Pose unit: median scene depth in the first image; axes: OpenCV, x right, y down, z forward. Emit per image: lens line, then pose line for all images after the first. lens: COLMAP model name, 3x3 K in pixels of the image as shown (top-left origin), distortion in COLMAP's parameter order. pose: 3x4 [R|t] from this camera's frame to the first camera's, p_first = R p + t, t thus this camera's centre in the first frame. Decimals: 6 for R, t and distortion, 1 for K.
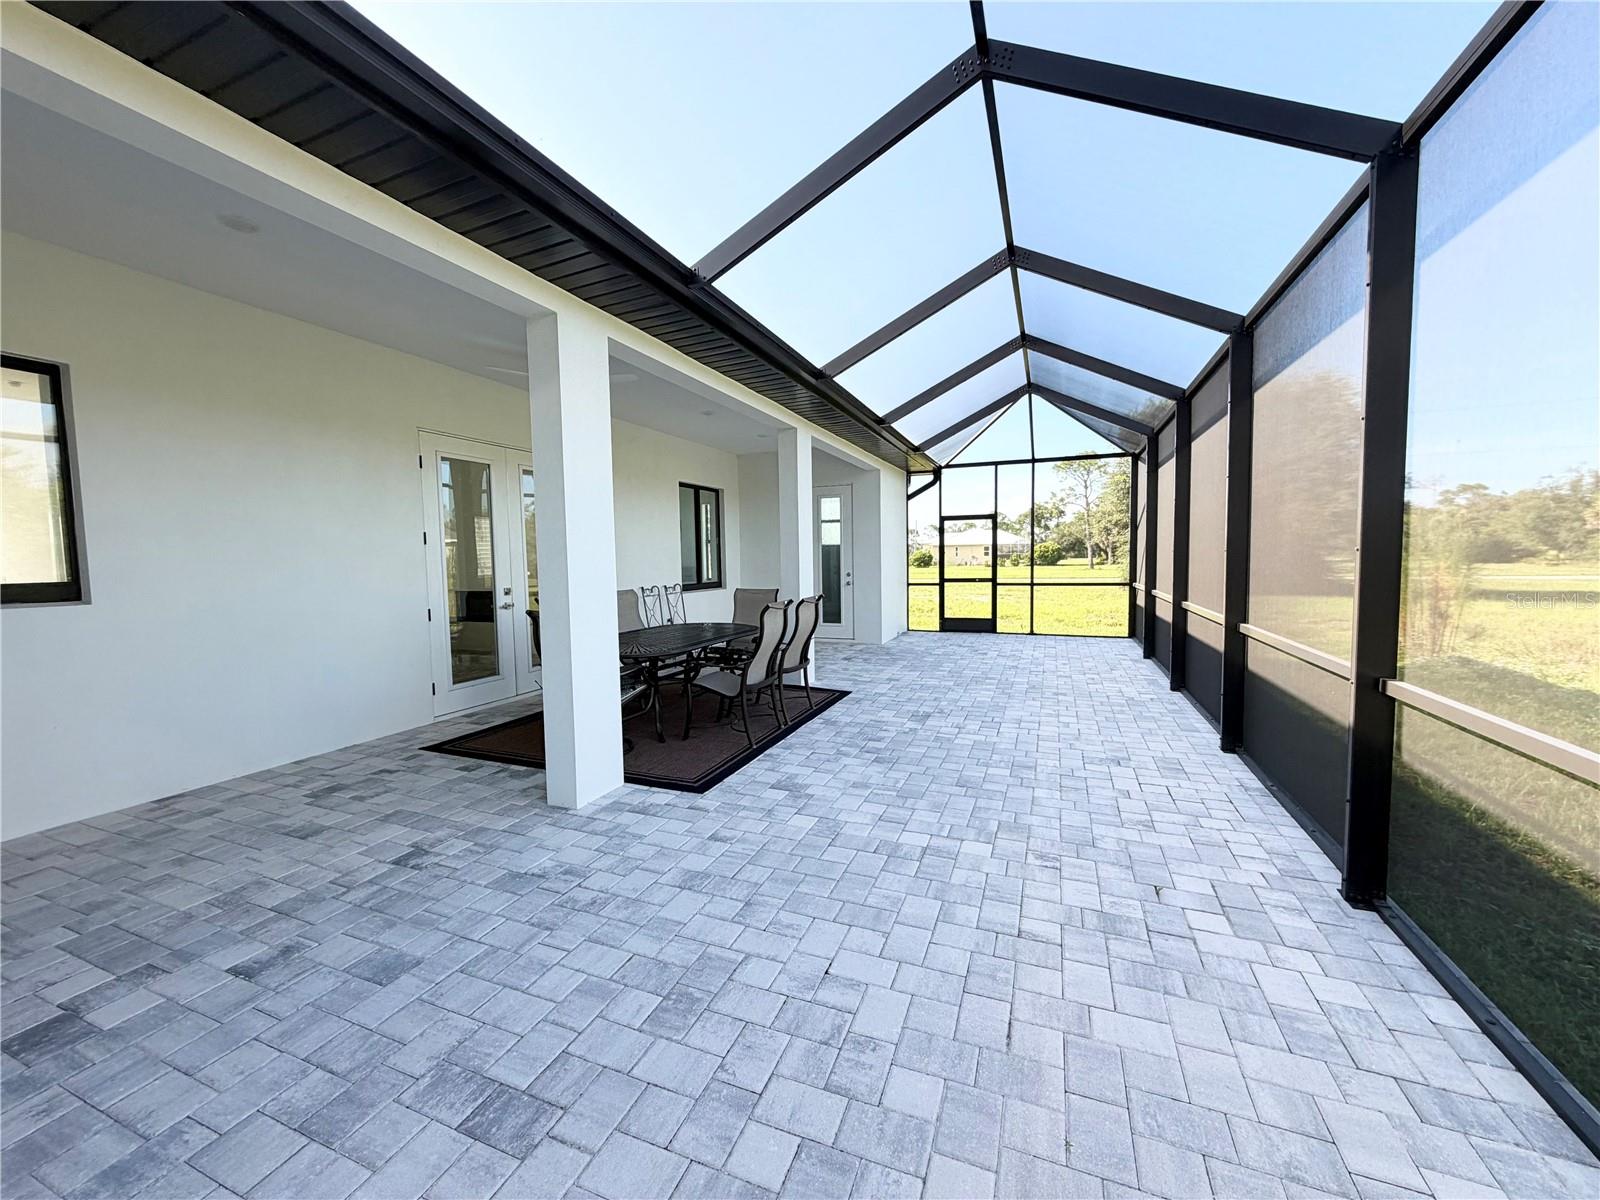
lens RADIAL K [[635.4, 0, 792.9], [0, 635.4, 599.8], [0, 0, 1]] dist [-0.001358, 0.000907]
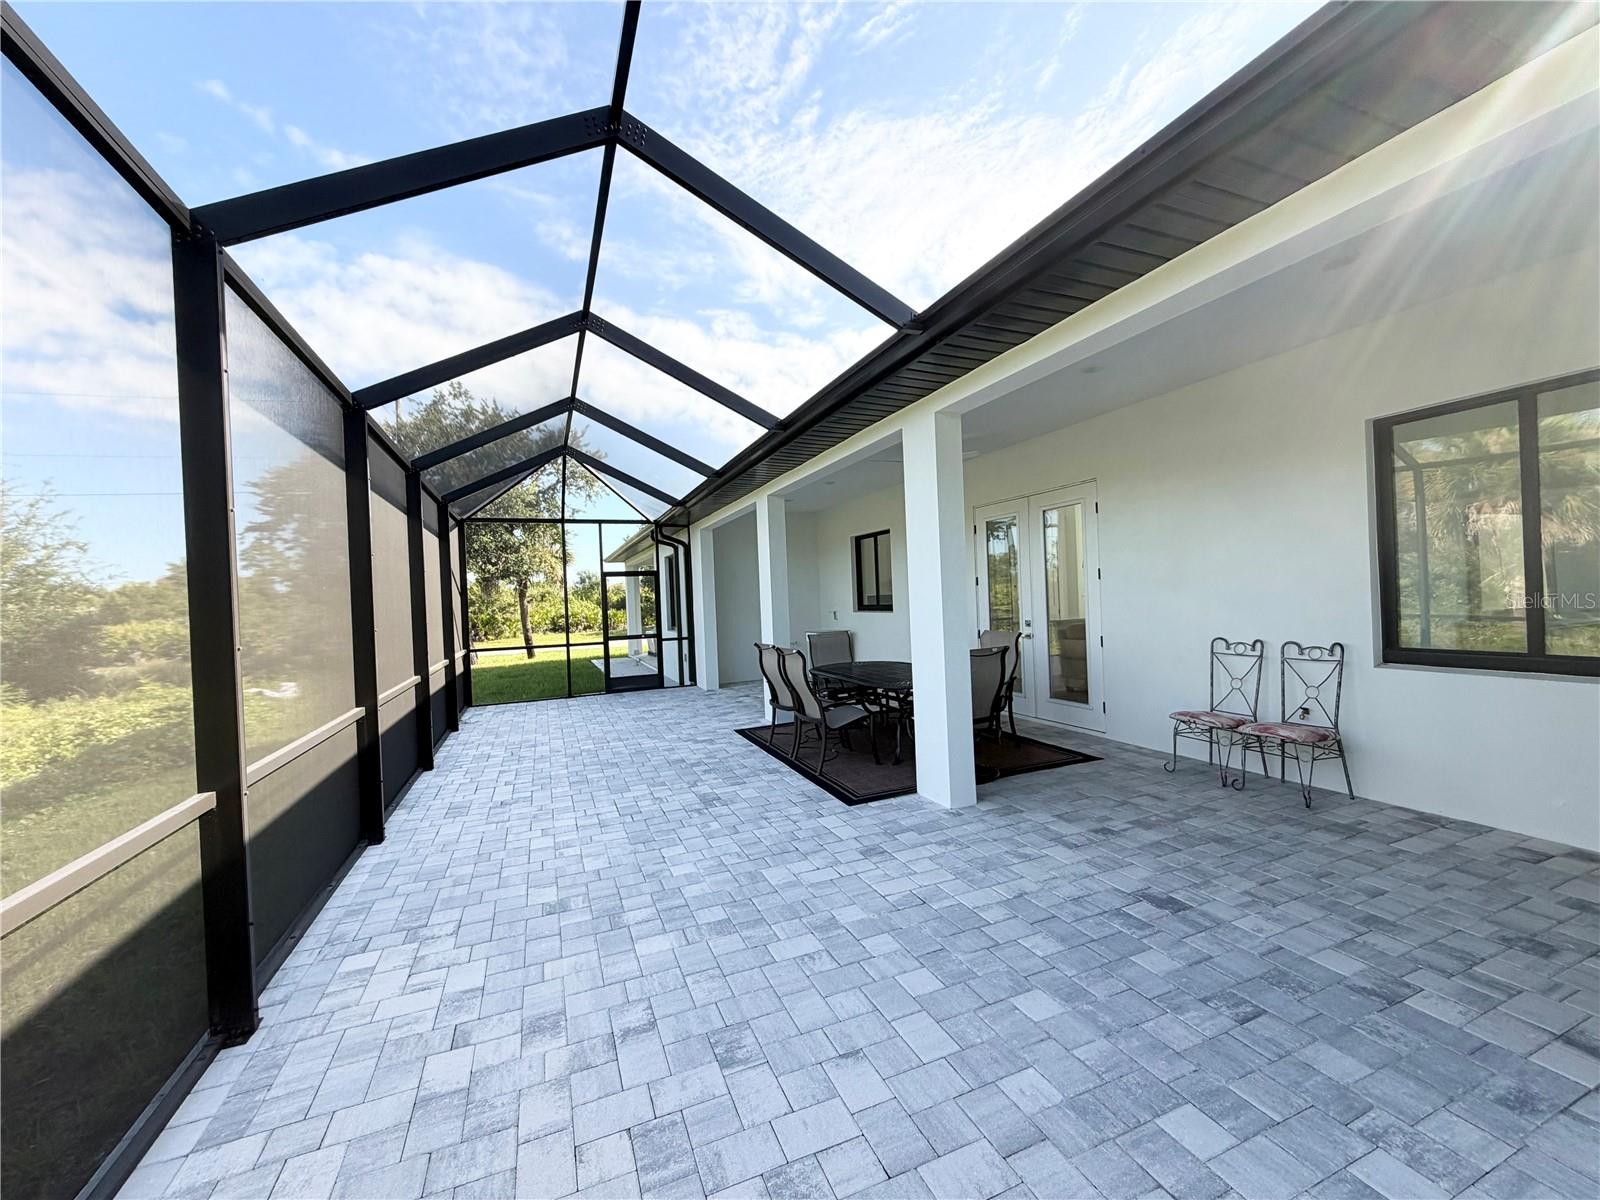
lens RADIAL K [[635.4, 0, 801.7], [0, 635.4, 600.0], [0, 0, 1]] dist [-0.001358, 0.000907]
pose [[-0.710190, 0.048729, -0.702322, 0.788522], [0.004160, 0.997875, 0.065029, -0.162173], [0.703998, 0.043261, -0.708883, 1.877717]]
